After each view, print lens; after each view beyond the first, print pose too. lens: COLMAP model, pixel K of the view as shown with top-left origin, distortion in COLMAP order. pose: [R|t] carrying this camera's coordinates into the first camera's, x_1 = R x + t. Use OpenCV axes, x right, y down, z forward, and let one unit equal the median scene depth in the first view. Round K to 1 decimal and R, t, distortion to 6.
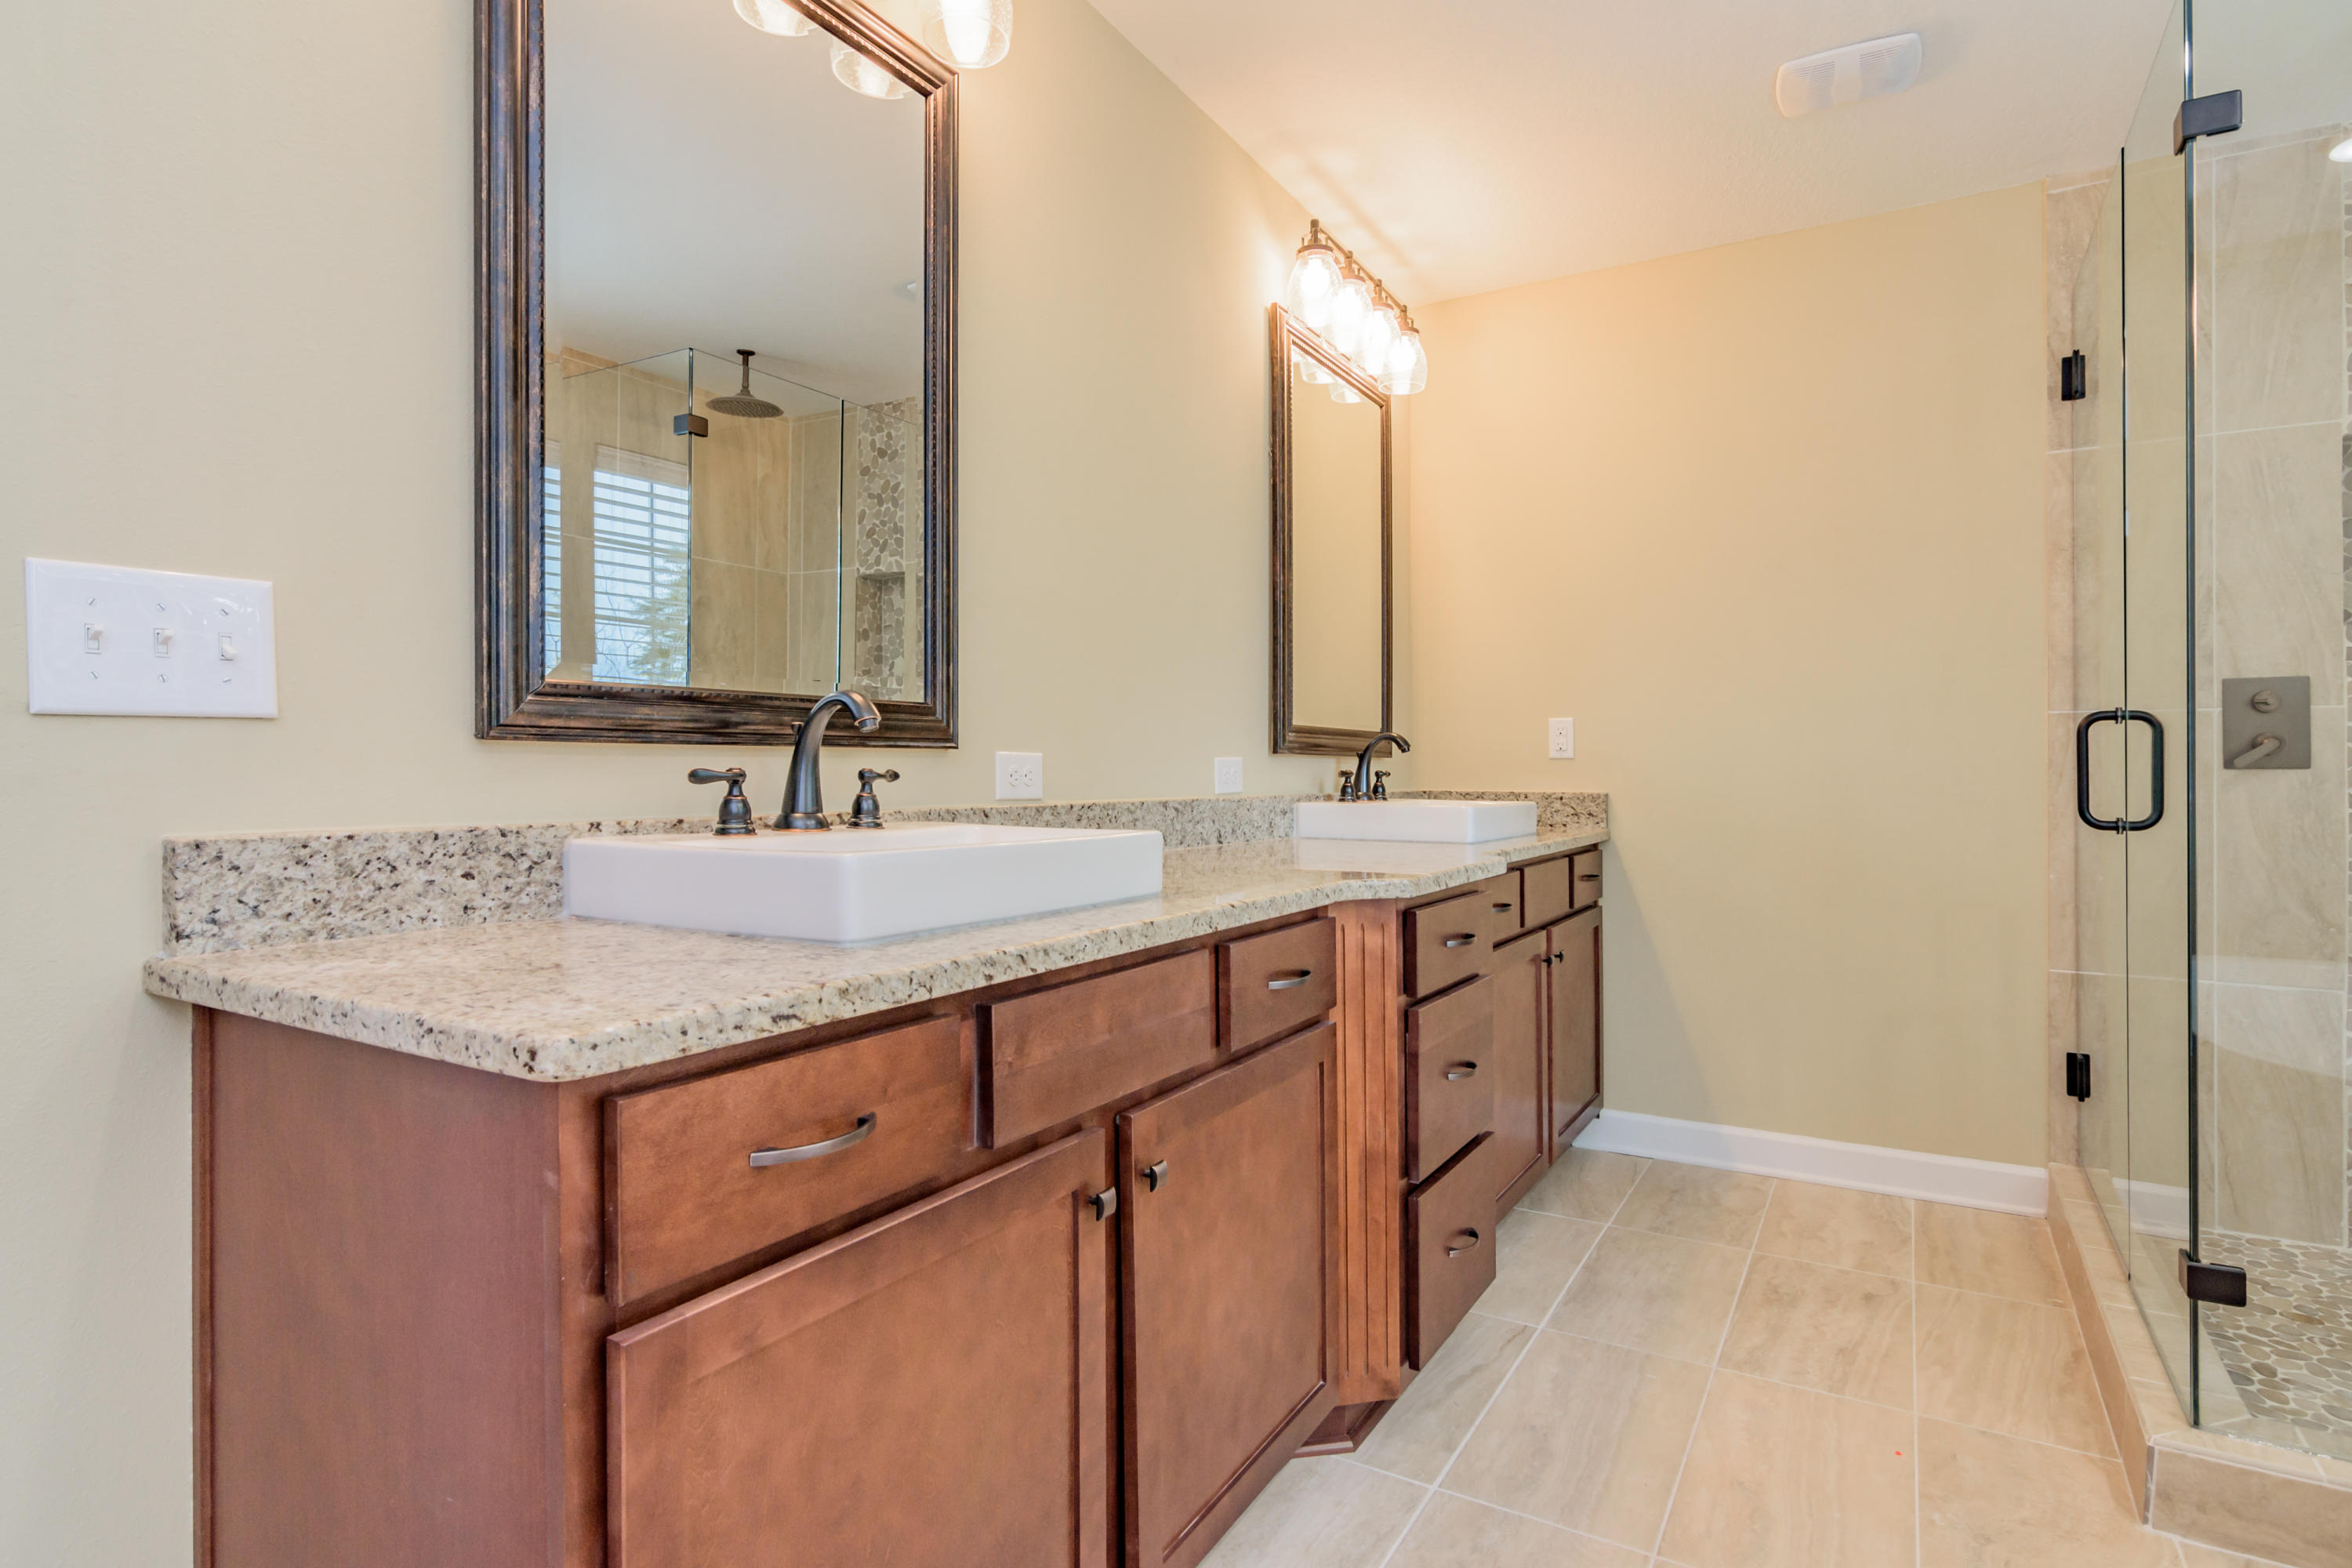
lens RADIAL K [[1215.4, 0, 1158.5], [0, 1215.4, 745.6], [0, 0, 1]] dist [0.000318, -0.001038]
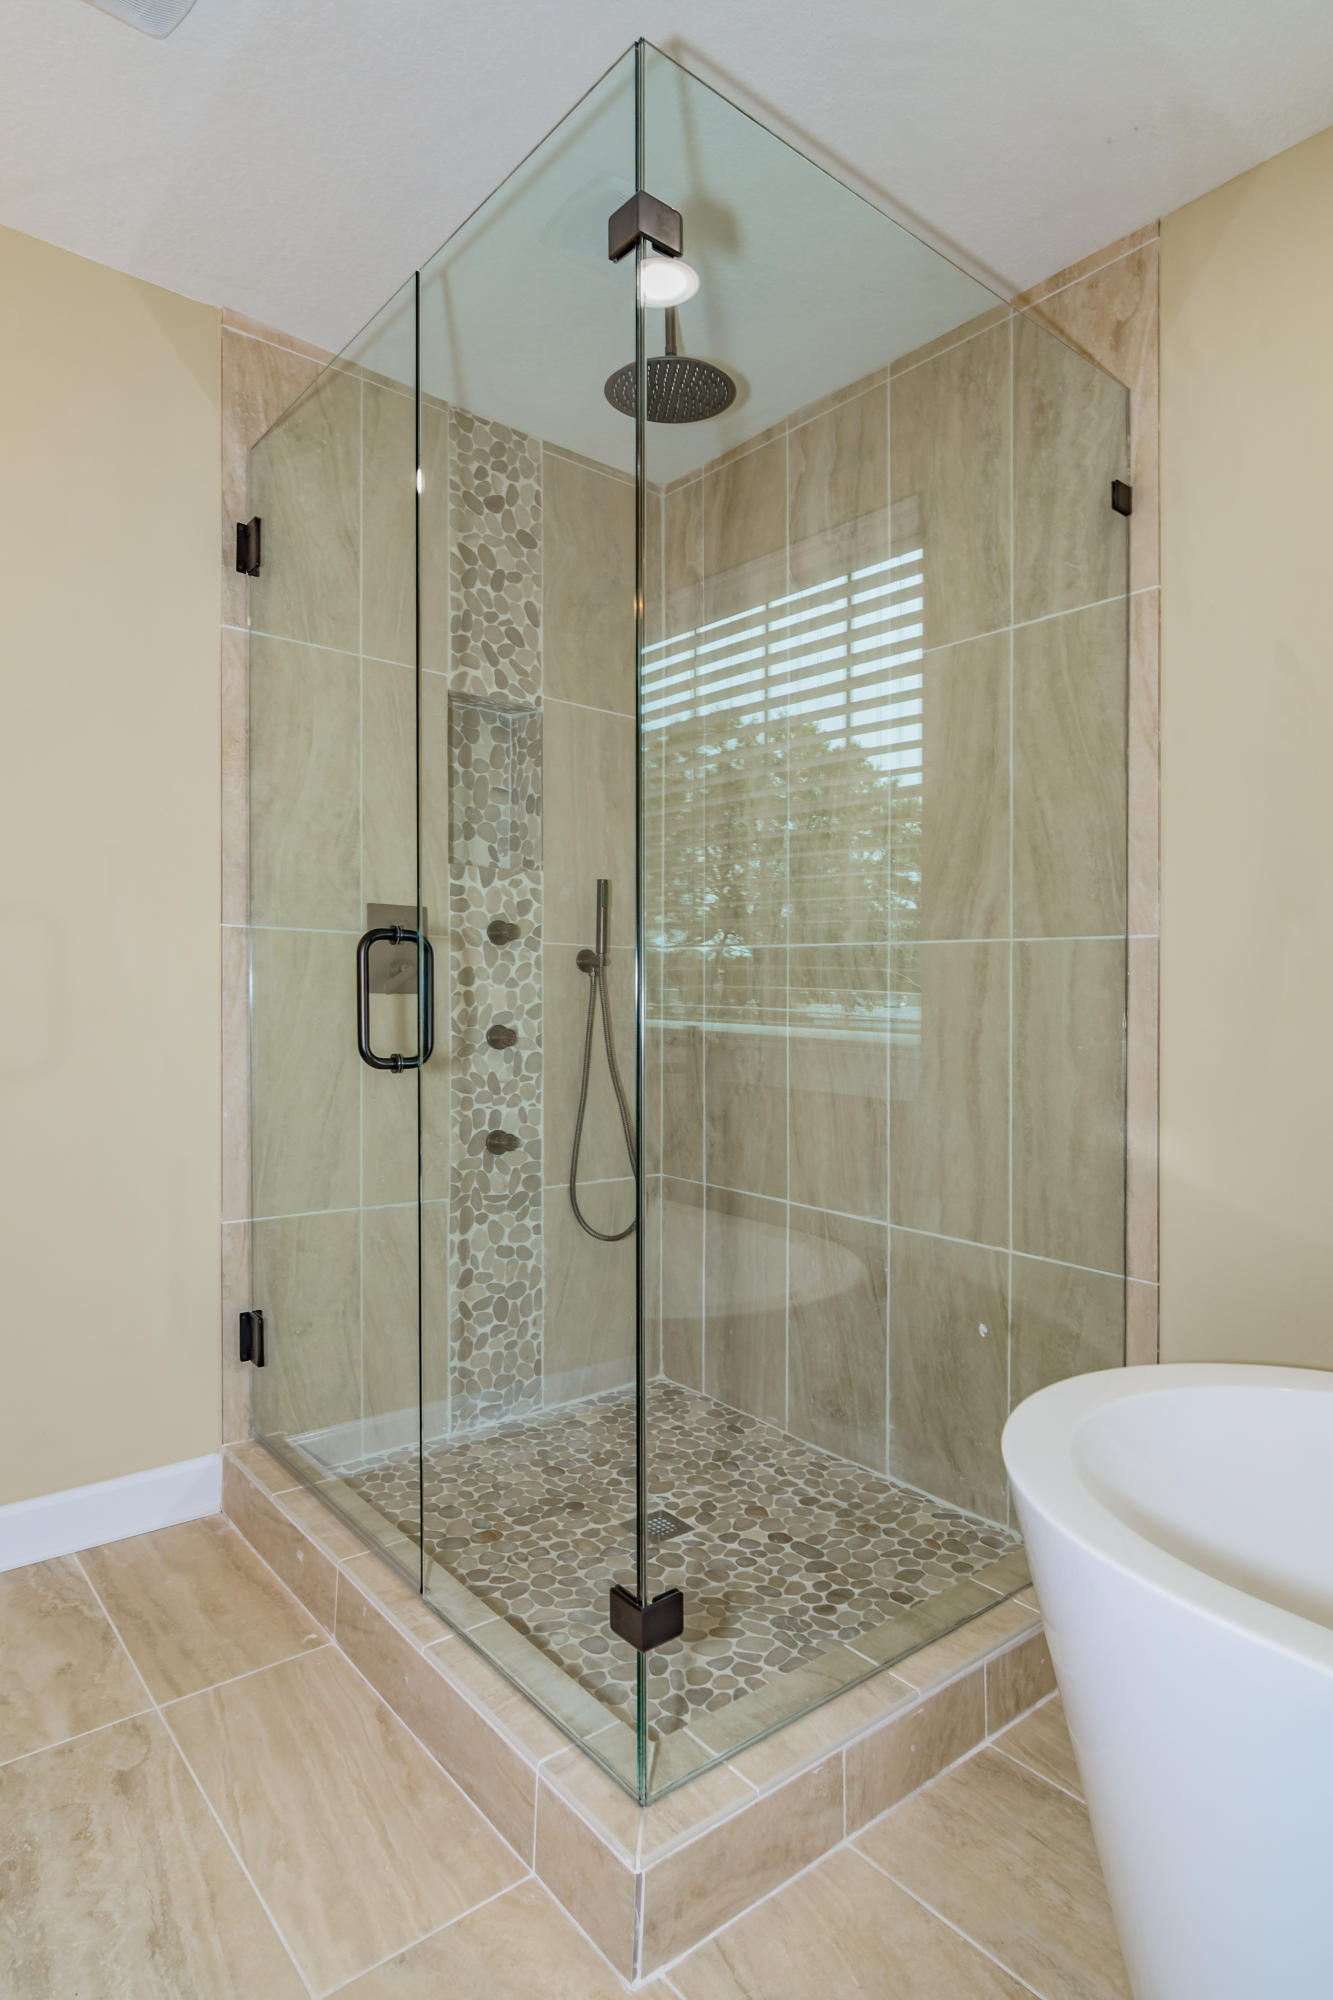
lens RADIAL K [[1084.4, 0, 648.5], [0, 1084.4, 1013.0], [0, 0, 1]] dist [0.014936, -0.000076]
pose [[0.323880, -0.021212, 0.945860, 0.104340], [-0.029115, 0.999052, 0.032375, -0.002827], [-0.945650, -0.038025, 0.322955, 0.512281]]
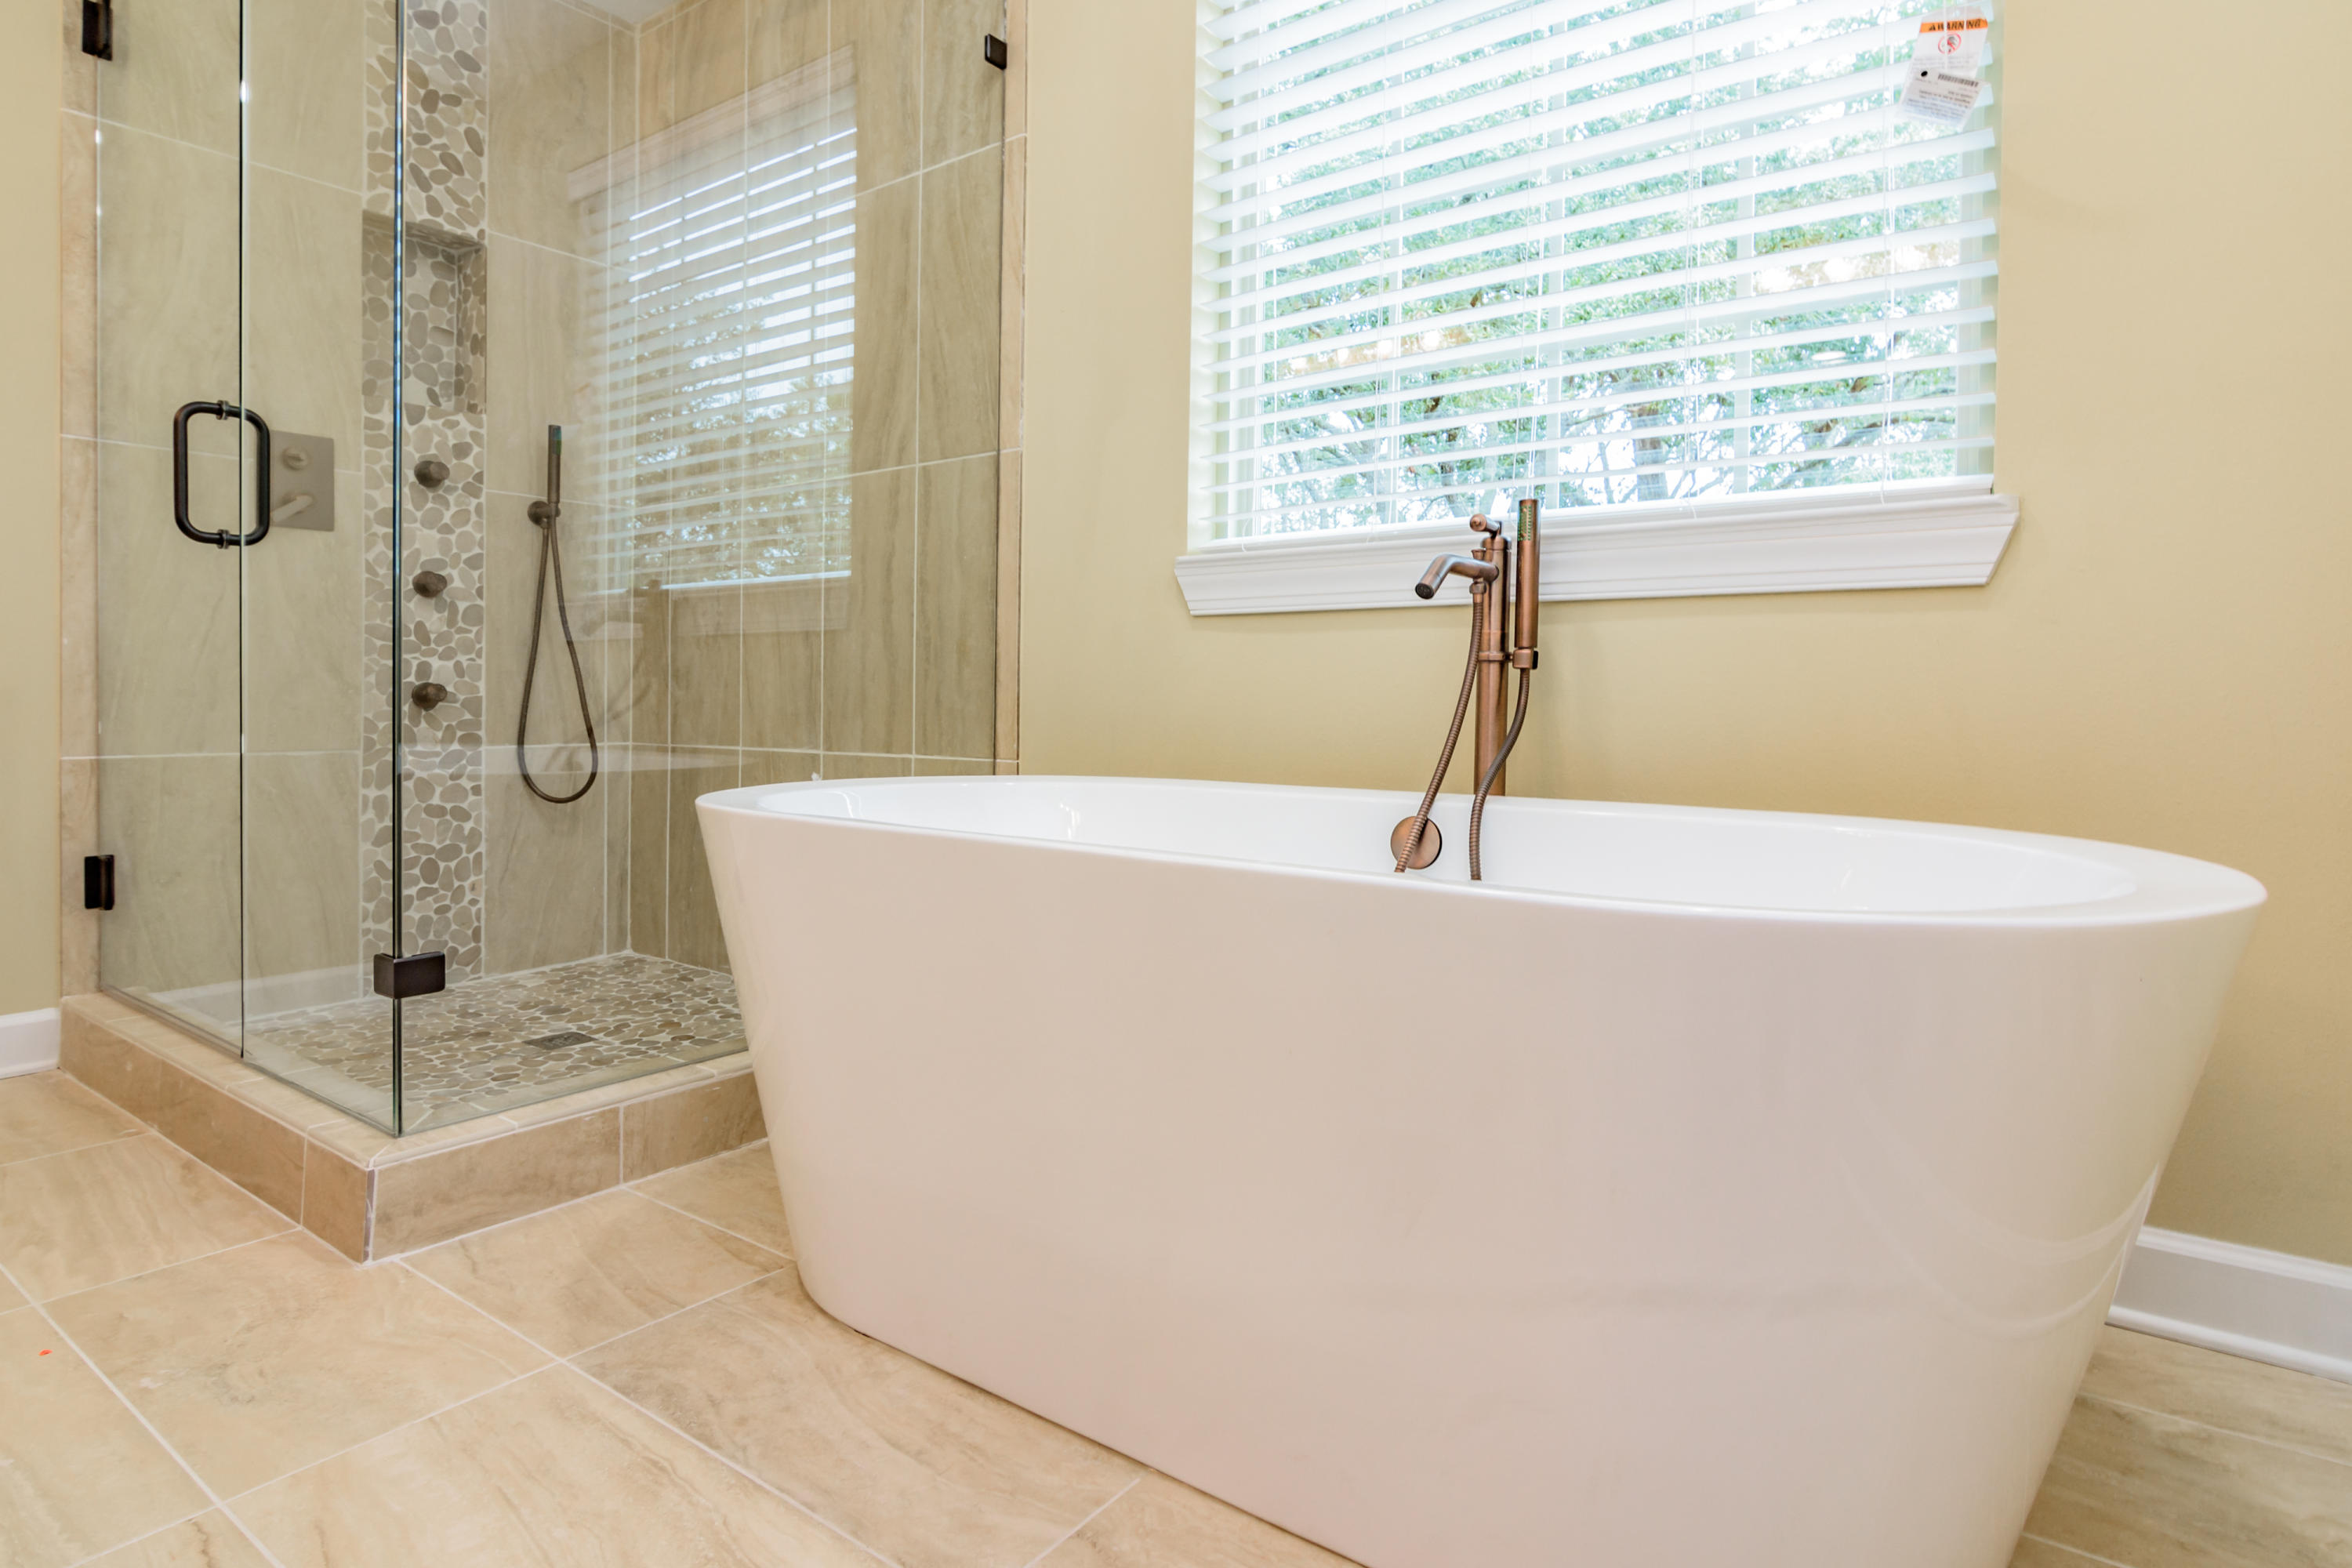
lens RADIAL K [[1296.9, 0, 1124.6], [0, 1296.9, 716.2], [0, 0, 1]] dist [0.006468, 0.004340]
pose [[0.121227, -0.012852, 0.992542, -0.037096], [-0.021378, 0.999650, 0.015555, 0.142055], [-0.992395, -0.023105, 0.120910, 0.225217]]
